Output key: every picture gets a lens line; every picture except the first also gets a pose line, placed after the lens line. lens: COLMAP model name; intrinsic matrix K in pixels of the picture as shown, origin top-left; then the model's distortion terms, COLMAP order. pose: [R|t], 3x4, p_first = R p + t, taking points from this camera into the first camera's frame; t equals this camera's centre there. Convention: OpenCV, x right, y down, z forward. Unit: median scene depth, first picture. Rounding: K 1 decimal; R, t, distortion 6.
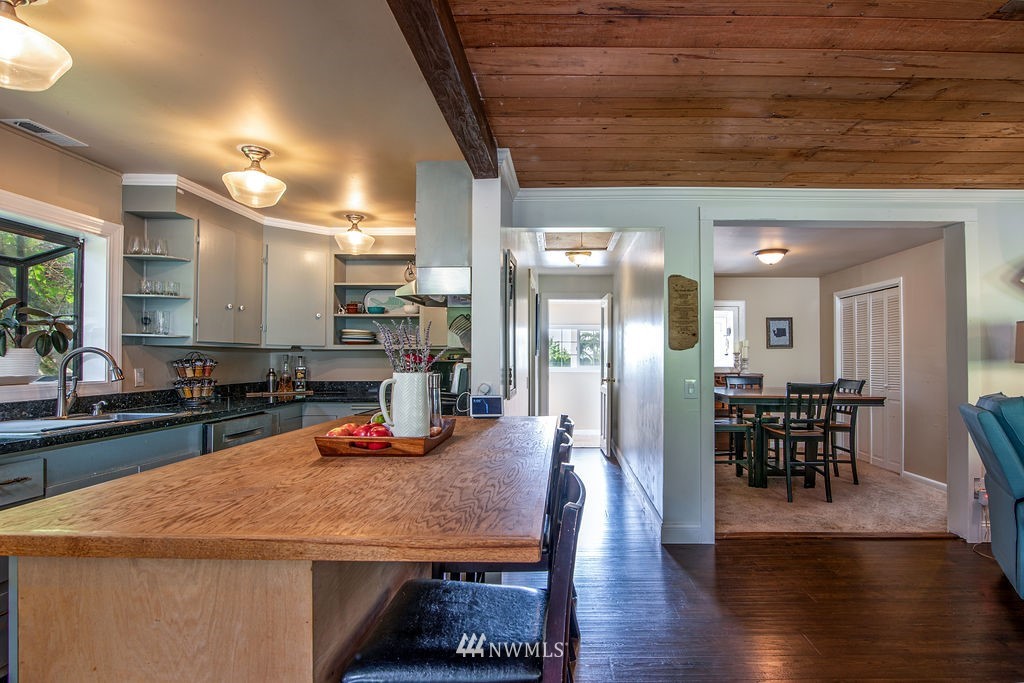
lens RADIAL K [[524.1, 0, 512.1], [0, 524.1, 345.3], [0, 0, 1]] dist [-0.017949, 0.000088]
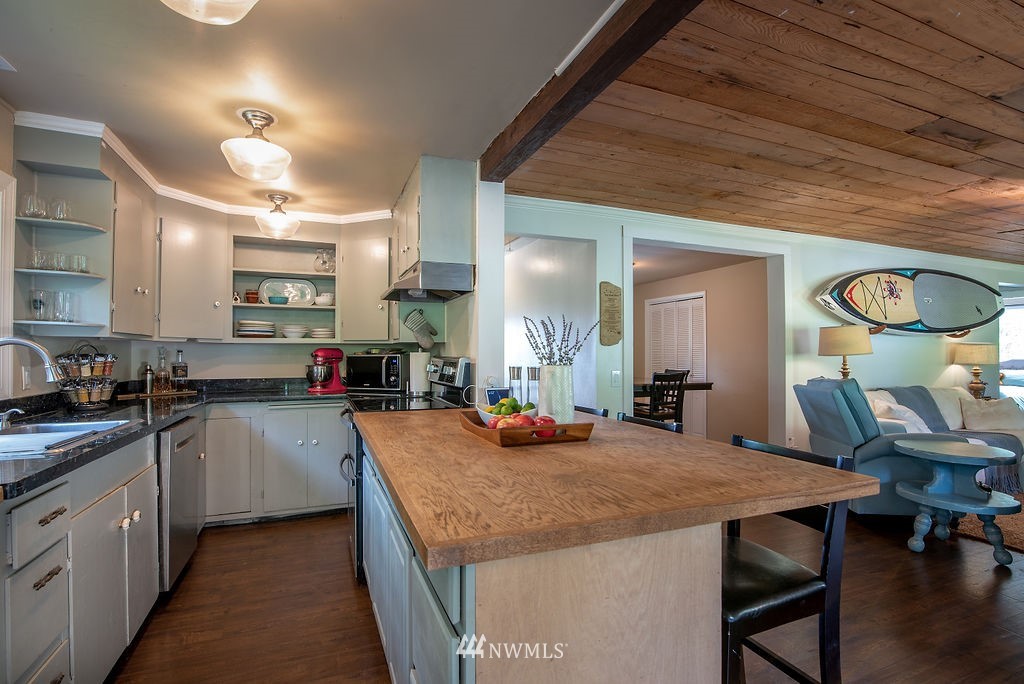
lens RADIAL K [[510.7, 0, 512.0], [0, 510.7, 342.0], [0, 0, 1]] dist [-0.017904, -0.000027]
pose [[0.918687, 0.008071, 0.394905, -0.359678], [-0.008932, 0.999960, 0.000340, 0.002428], [-0.394886, -0.003839, 0.918722, 0.034384]]
